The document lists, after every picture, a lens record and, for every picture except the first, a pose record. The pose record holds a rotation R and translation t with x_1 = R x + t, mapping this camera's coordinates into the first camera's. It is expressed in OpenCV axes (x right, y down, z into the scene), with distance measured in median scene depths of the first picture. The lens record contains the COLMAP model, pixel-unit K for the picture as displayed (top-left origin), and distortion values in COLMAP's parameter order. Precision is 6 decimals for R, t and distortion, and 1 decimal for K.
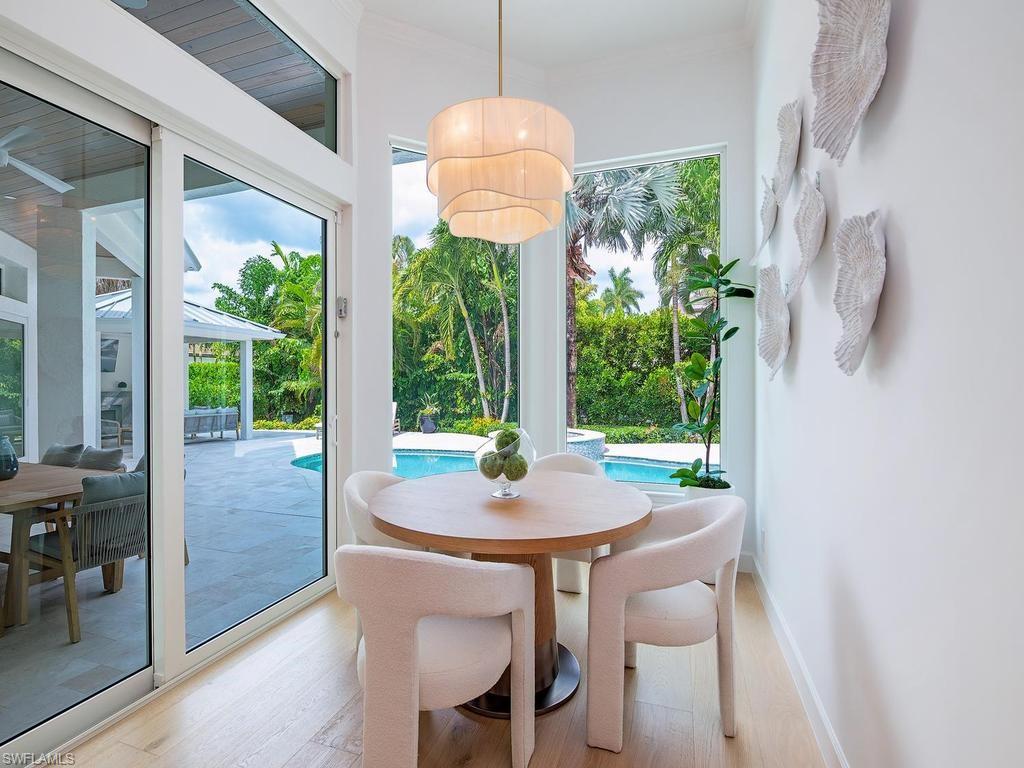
lens RADIAL K [[487.0, 0, 506.0], [0, 487.0, 387.8], [0, 0, 1]] dist [-0.000841, -0.000350]
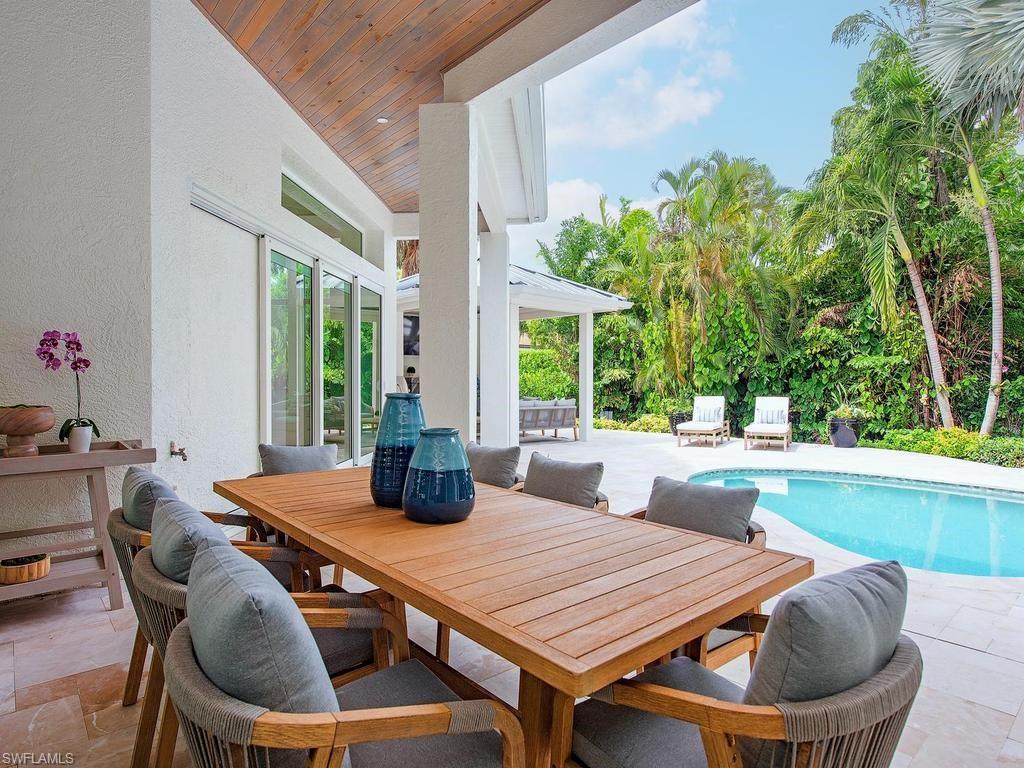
lens RADIAL K [[585.3, 0, 508.7], [0, 585.3, 383.7], [0, 0, 1]] dist [-0.001750, -0.001781]
pose [[0.867493, 0.009349, -0.497361, -0.130678], [-0.009102, 0.999954, 0.002920, 0.010093], [0.497366, 0.001994, 0.867539, 0.099351]]
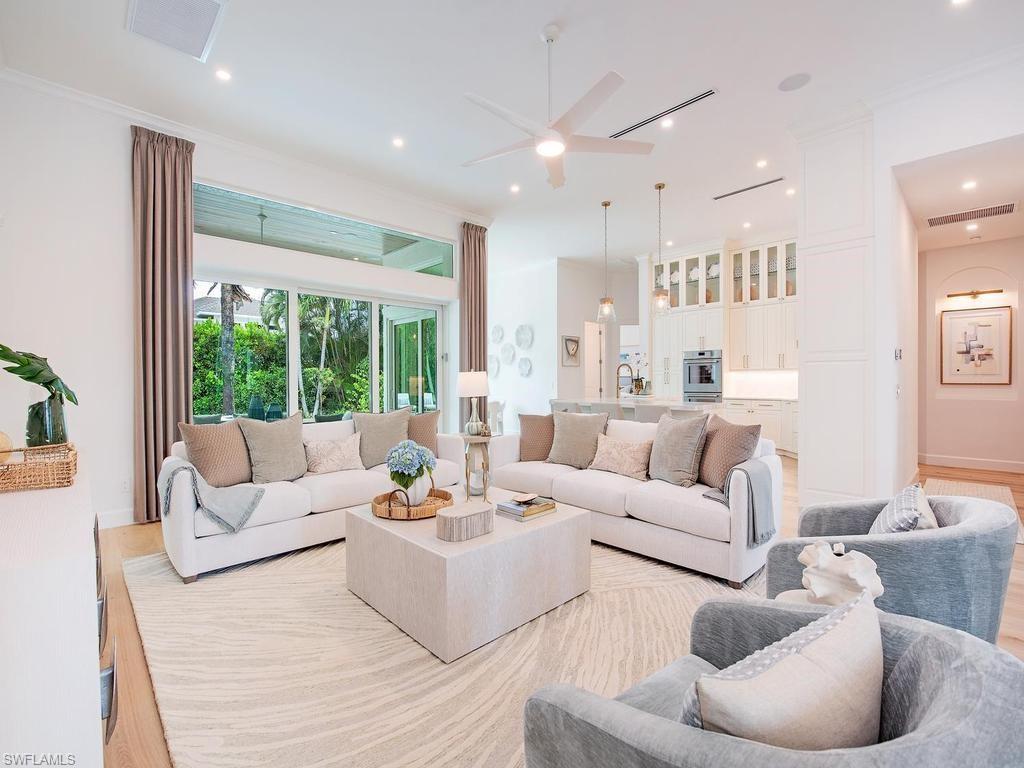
lens RADIAL K [[455.9, 0, 510.1], [0, 455.9, 380.3], [0, 0, 1]] dist [-0.011285, -0.000857]
pose [[0.468901, 0.000835, 0.883250, -0.435829], [0.012604, 0.999891, -0.007636, 0.004495], [-0.883161, 0.014713, 0.468840, -0.168185]]
